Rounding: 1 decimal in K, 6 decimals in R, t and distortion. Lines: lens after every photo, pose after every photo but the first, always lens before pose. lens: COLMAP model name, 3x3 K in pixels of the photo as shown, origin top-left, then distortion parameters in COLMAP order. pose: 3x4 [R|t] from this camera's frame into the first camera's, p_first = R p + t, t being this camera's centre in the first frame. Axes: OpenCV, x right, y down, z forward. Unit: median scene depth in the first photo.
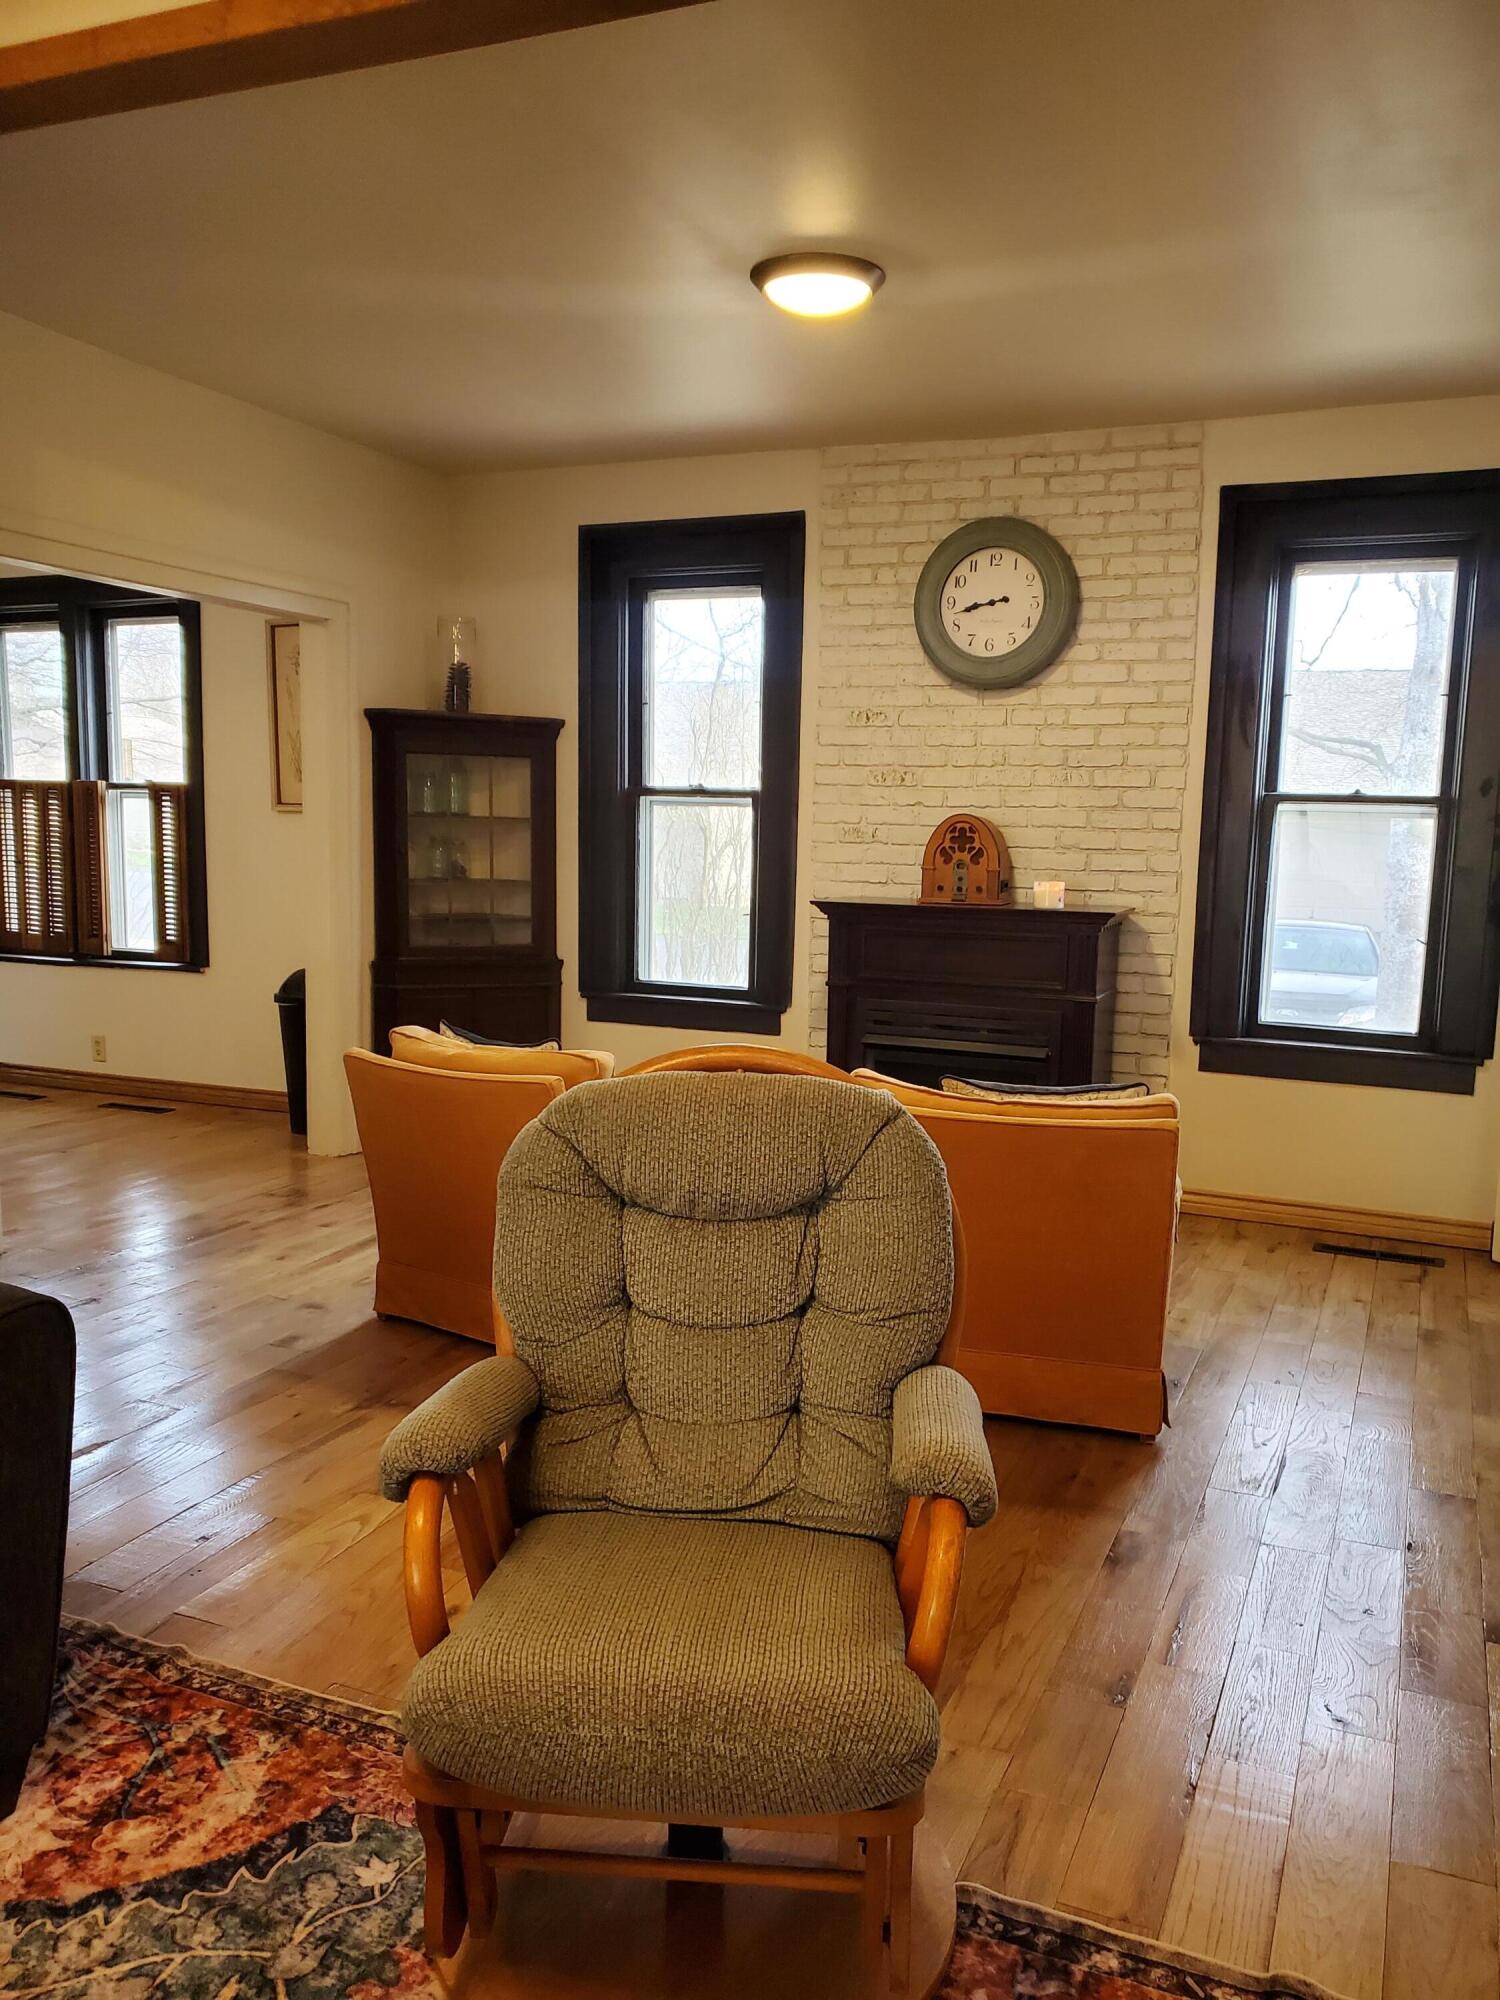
lens RADIAL K [[1569.3, 0, 764.5], [0, 1569.3, 1011.6], [0, 0, 1]] dist [0.038376, -0.036281]
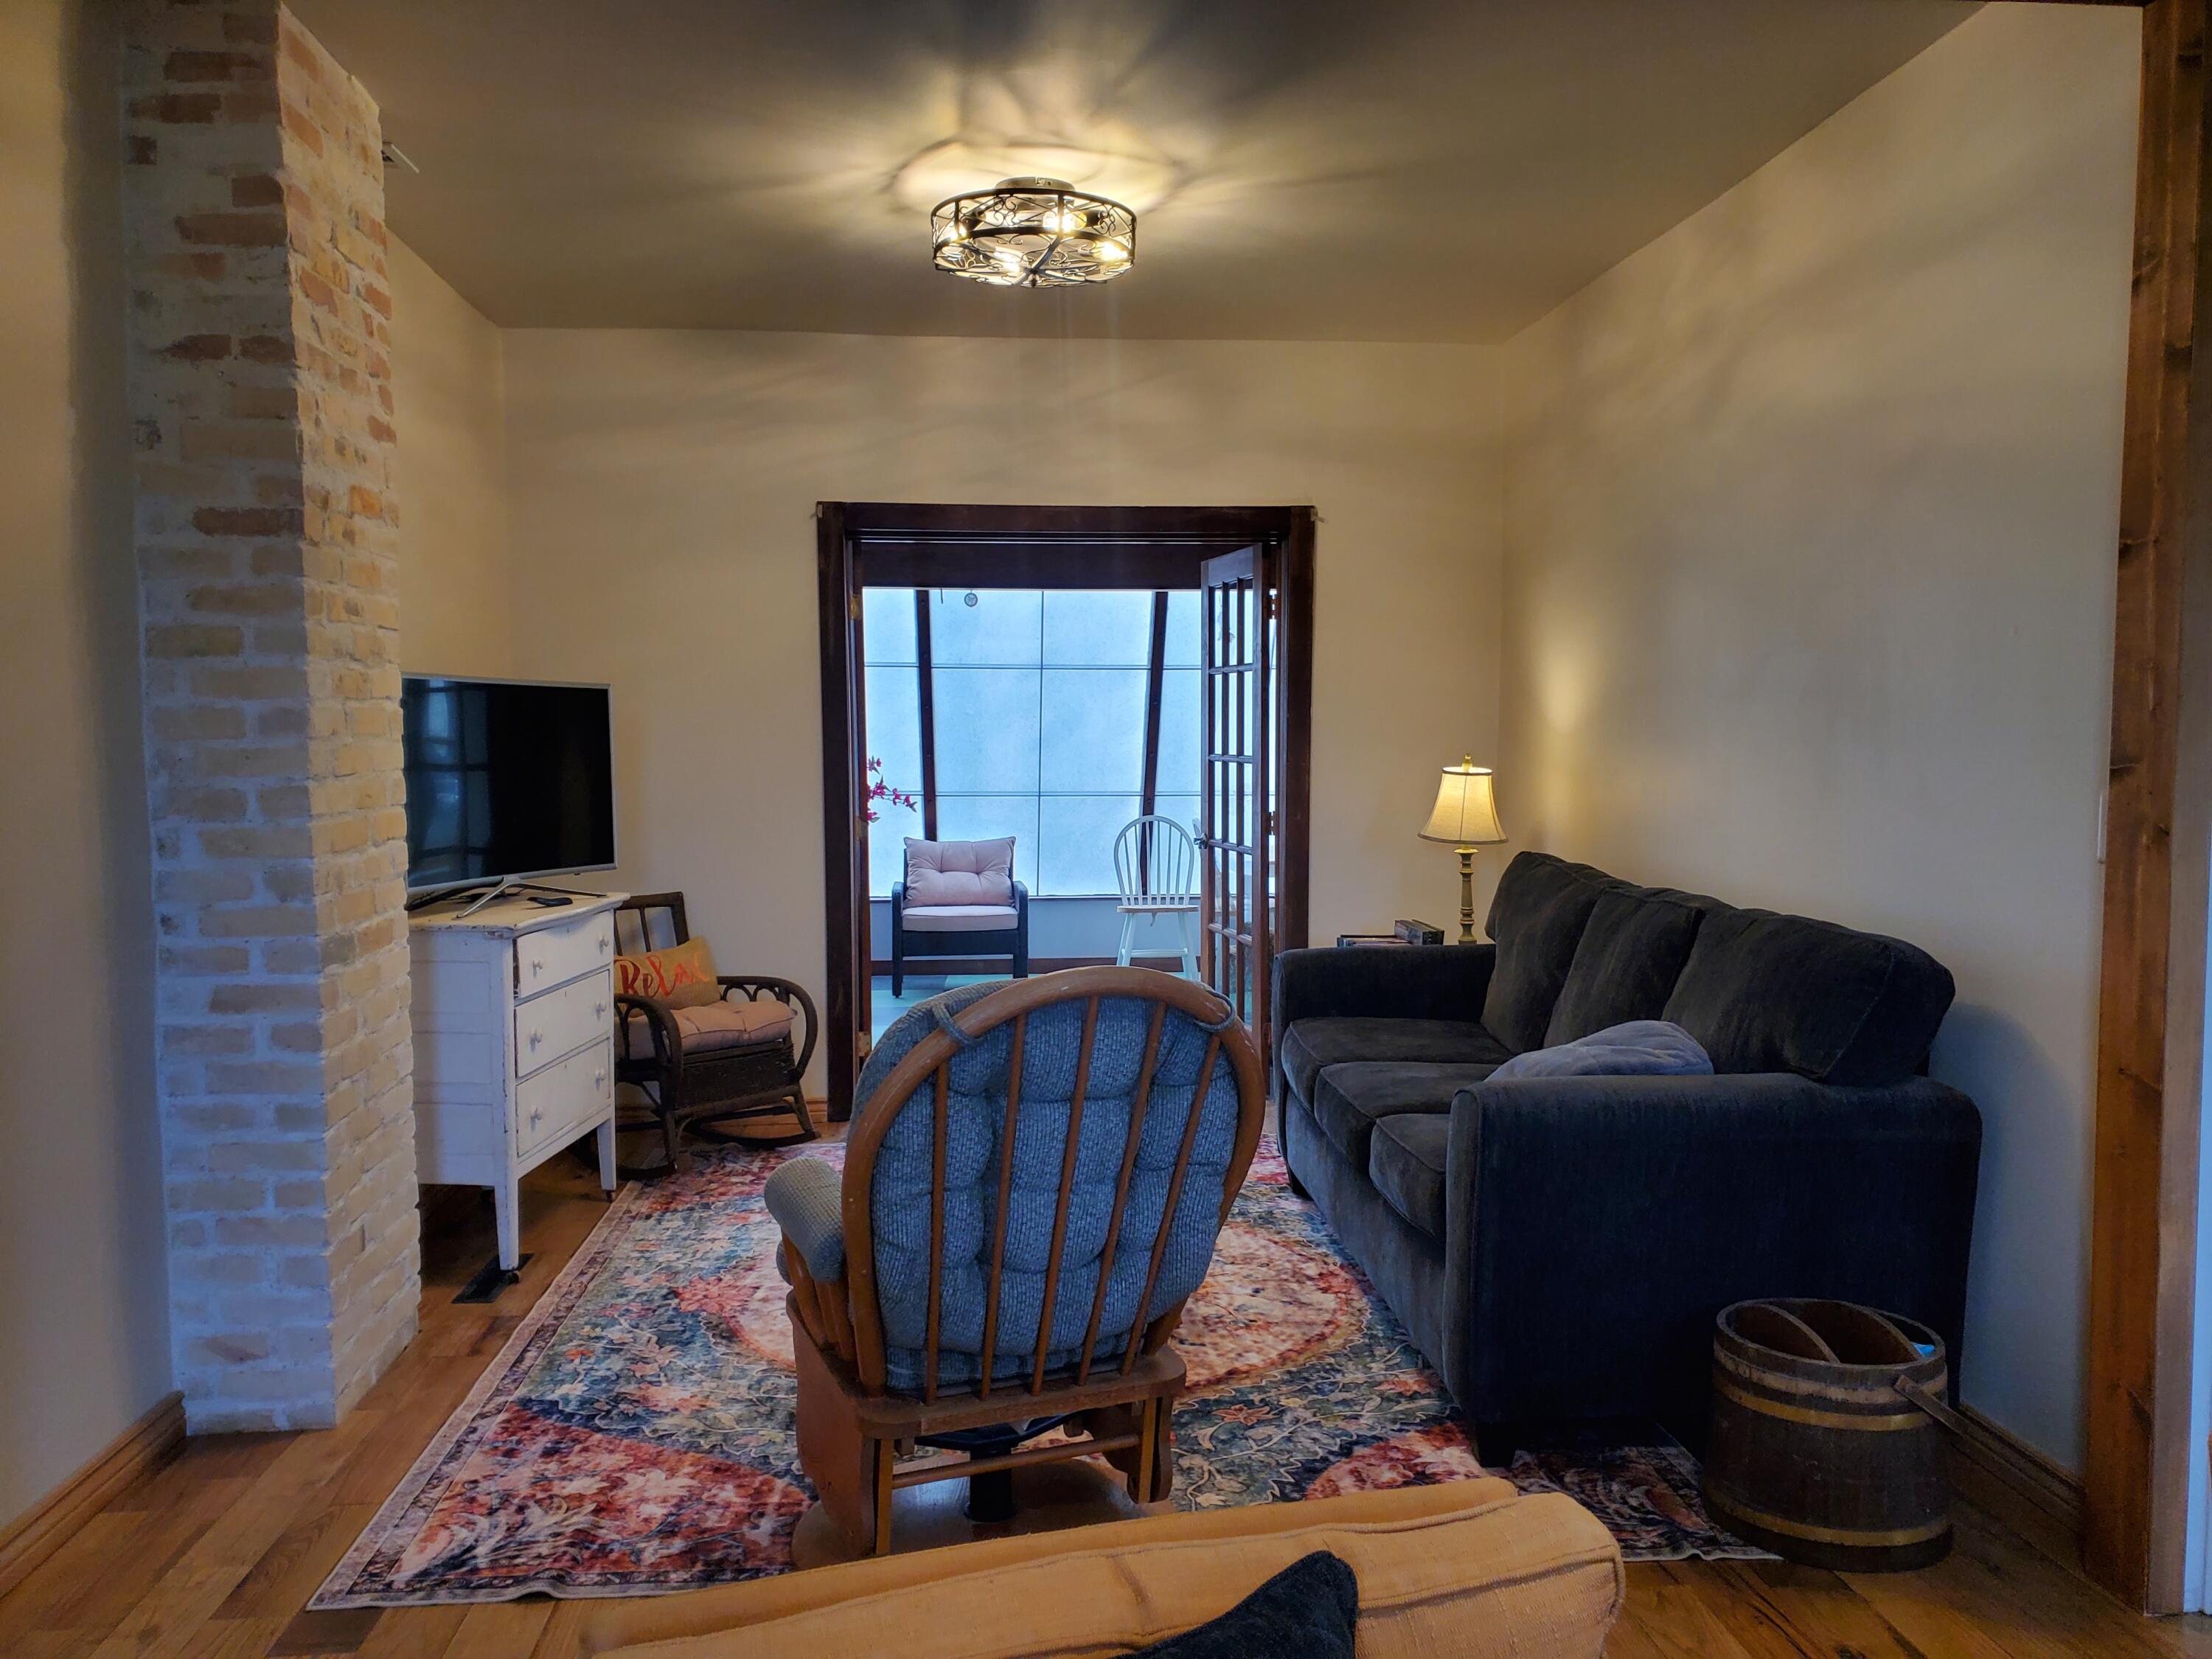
lens RADIAL K [[1735.6, 0, 1100.4], [0, 1735.6, 834.6], [0, 0, 1]] dist [0.038376, -0.036281]
pose [[-0.882363, 0.009593, -0.470471, 0.561470], [-0.076962, 0.983388, 0.164391, -0.274389], [0.464233, 0.181261, -0.866967, 2.217638]]
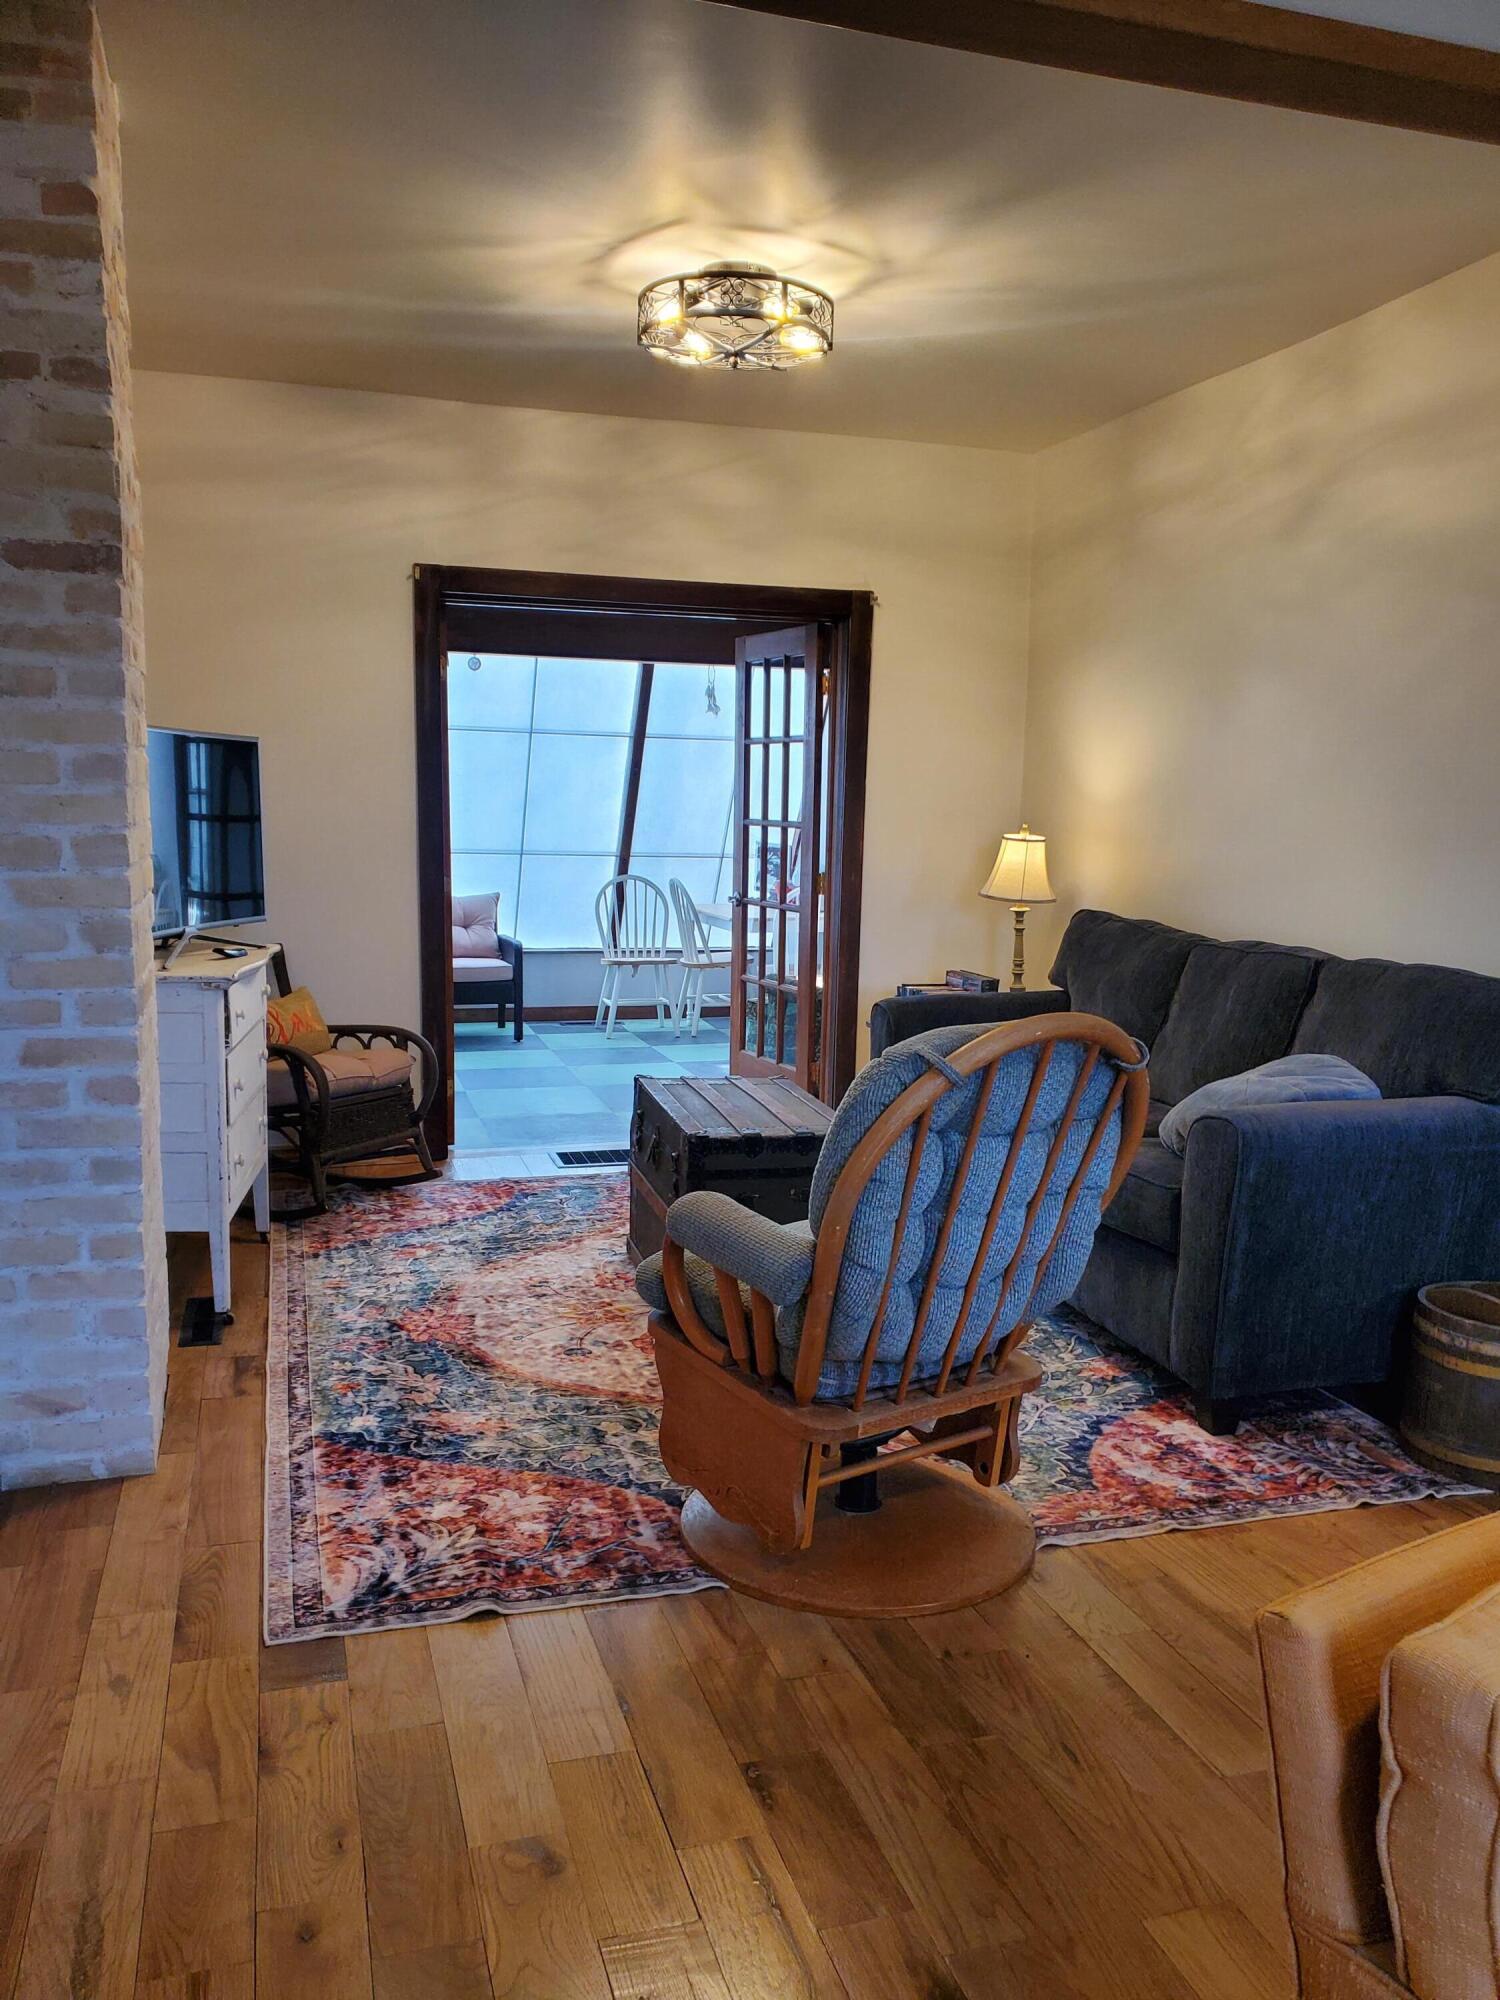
lens RADIAL K [[1569.3, 0, 754.8], [0, 1569.3, 1002.0], [0, 0, 1]] dist [0.038376, -0.036281]
pose [[-0.758570, 0.047811, -0.649835, 0.962503], [-0.119109, 0.970326, 0.210430, -0.216462], [0.640613, 0.237027, -0.730366, 1.904075]]
